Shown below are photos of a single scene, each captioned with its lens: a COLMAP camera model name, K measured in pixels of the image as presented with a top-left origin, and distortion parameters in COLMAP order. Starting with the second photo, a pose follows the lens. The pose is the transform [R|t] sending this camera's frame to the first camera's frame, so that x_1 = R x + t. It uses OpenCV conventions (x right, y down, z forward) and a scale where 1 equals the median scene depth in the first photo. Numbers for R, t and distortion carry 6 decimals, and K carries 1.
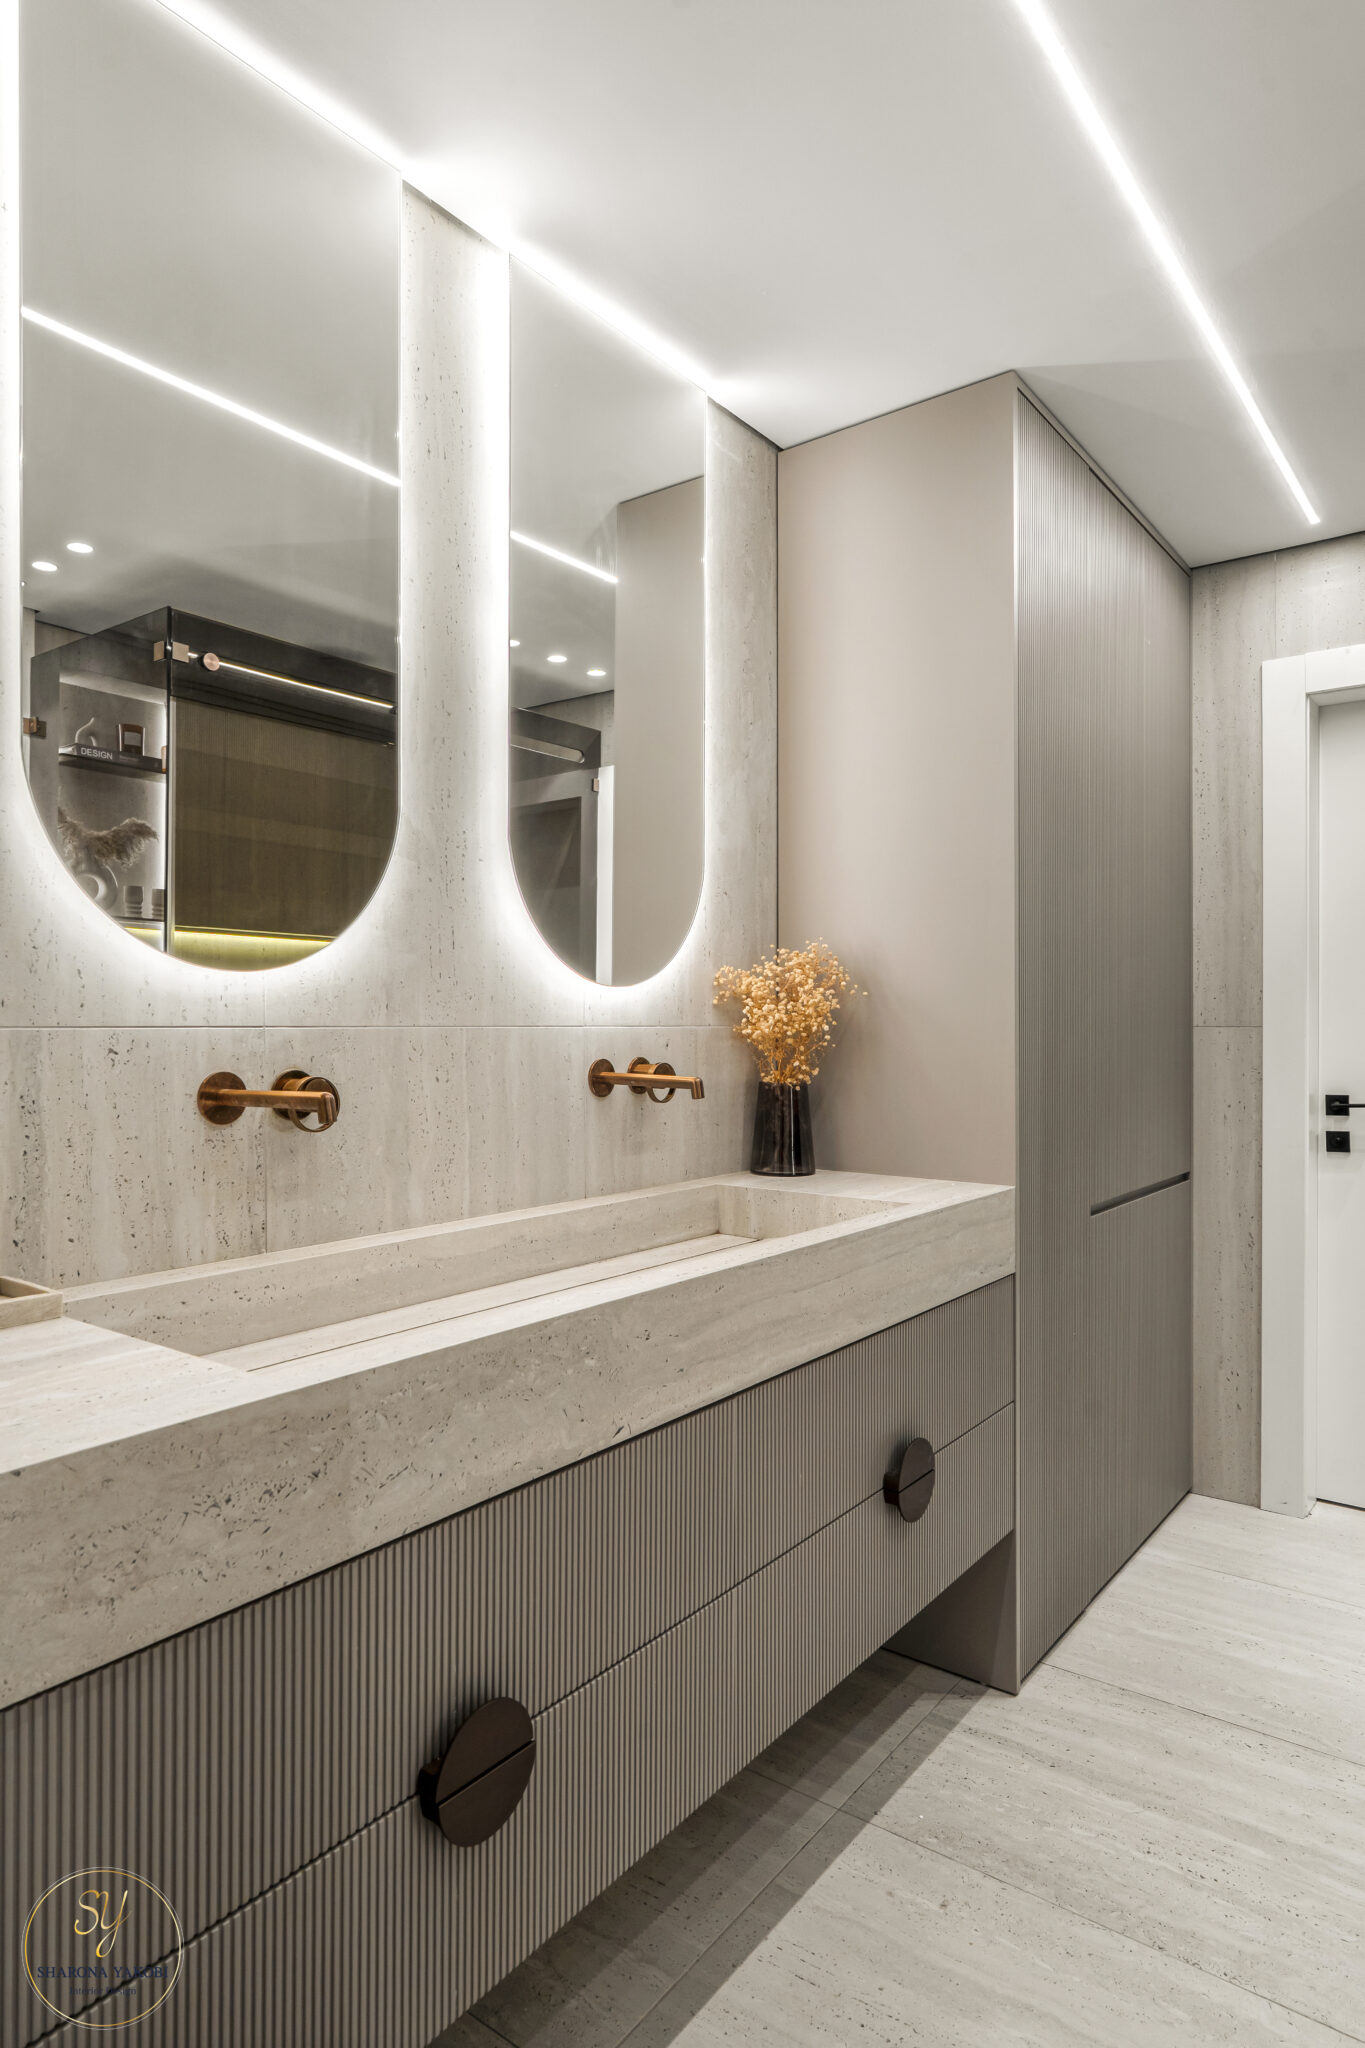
lens RADIAL K [[1216.1, 0, 683.6], [0, 1216.1, 1023.4], [0, 0, 1]] dist [0.000997, 0.005885]
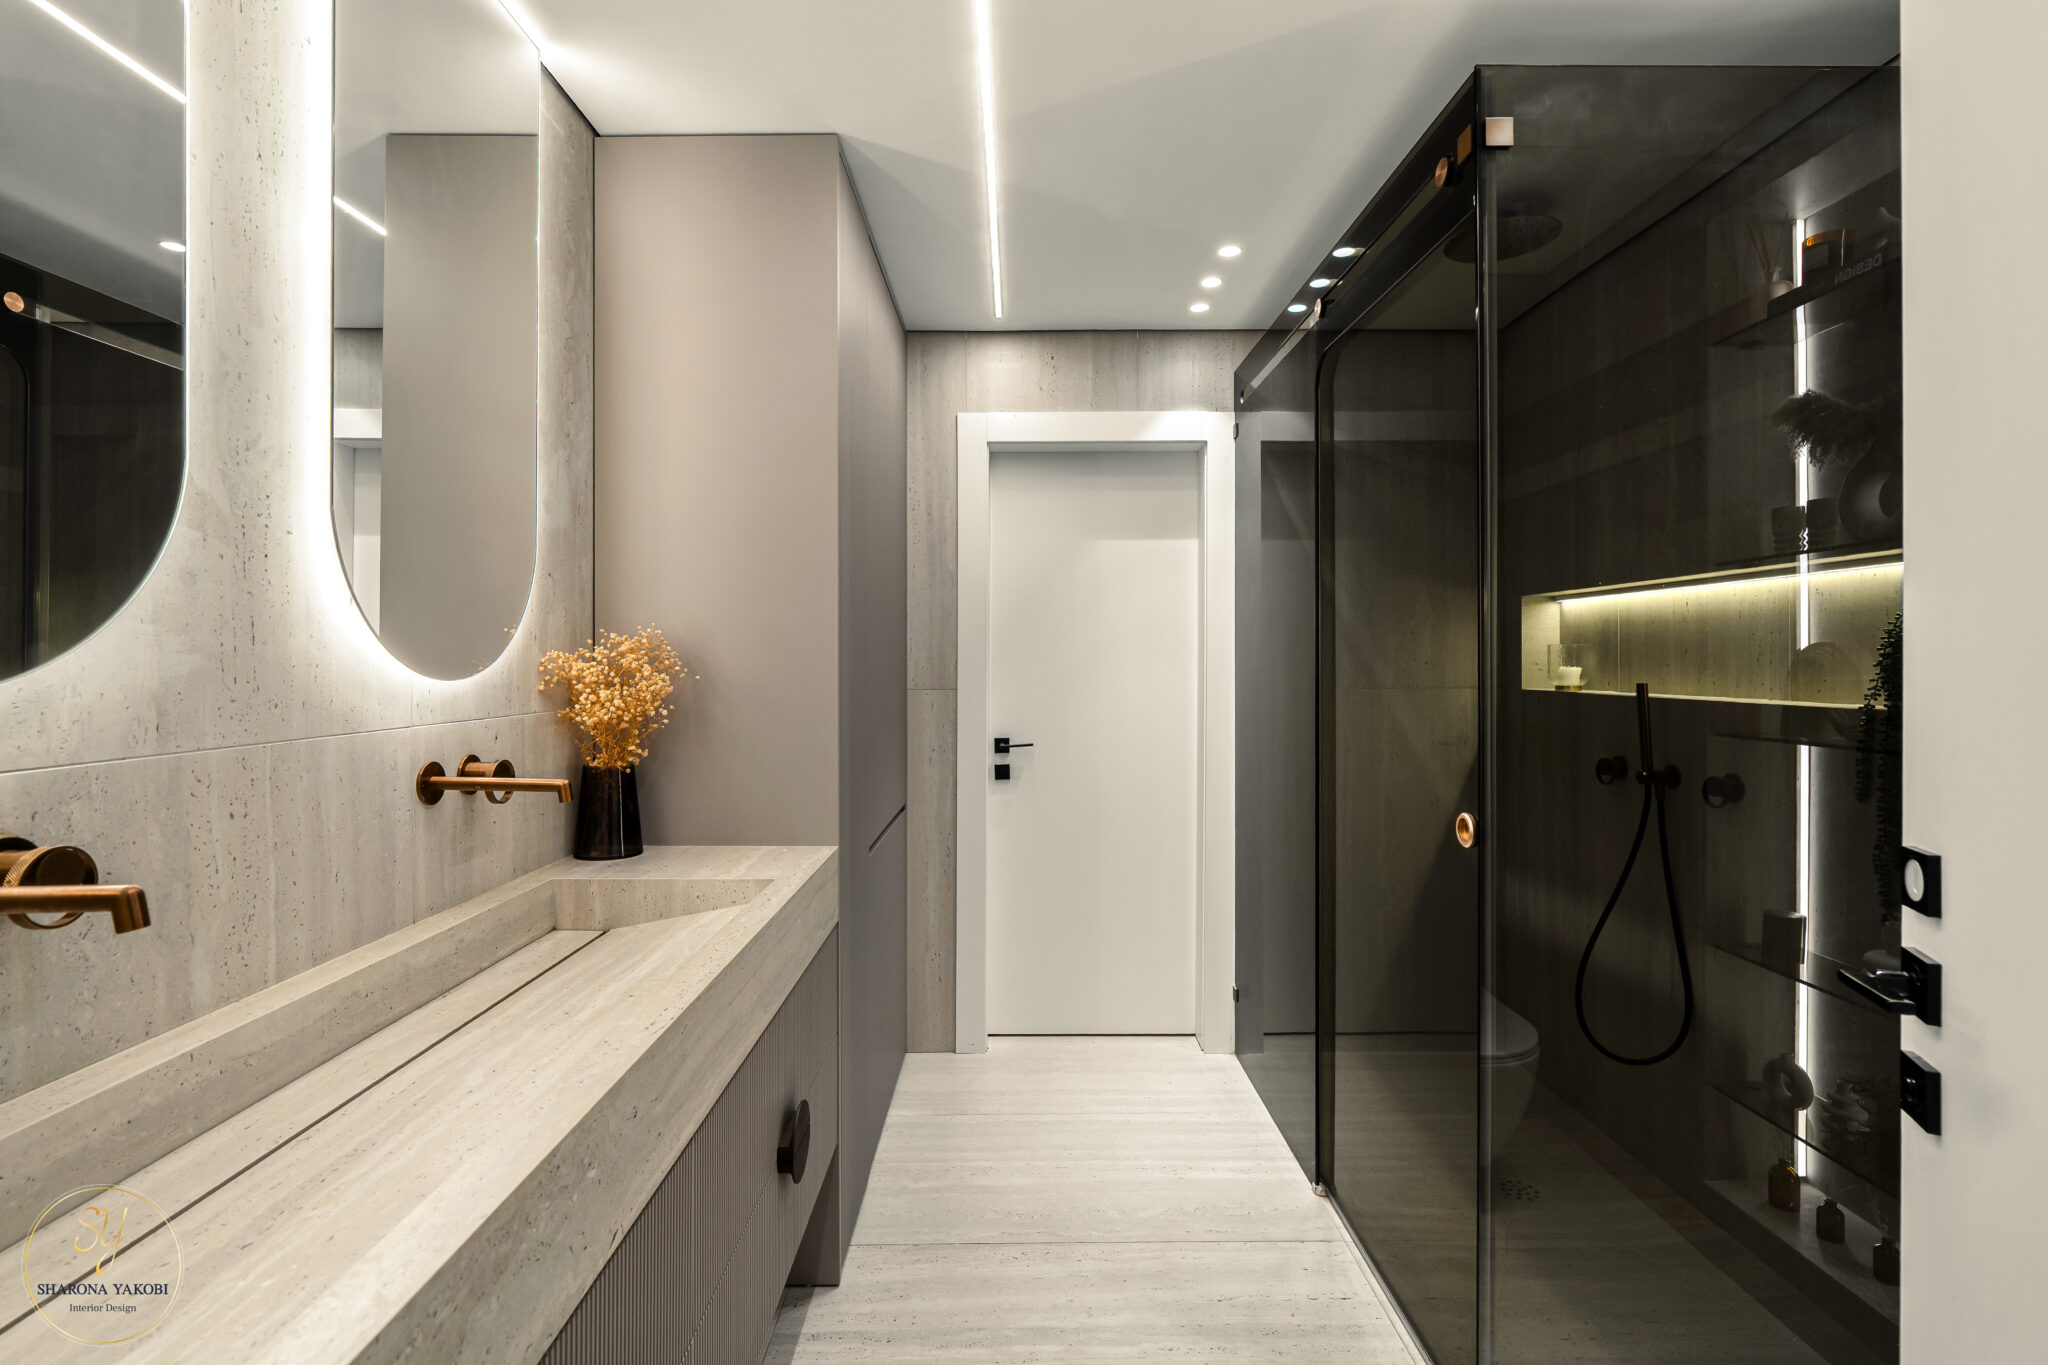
lens RADIAL K [[963.1, 0, 1023.3], [0, 963.1, 664.0], [0, 0, 1]] dist [-0.004289, 0.002644]
pose [[0.798091, -0.004500, 0.602520, -0.133111], [0.001693, 0.999985, 0.005226, -0.041366], [-0.602535, -0.003151, 0.798087, 0.167490]]
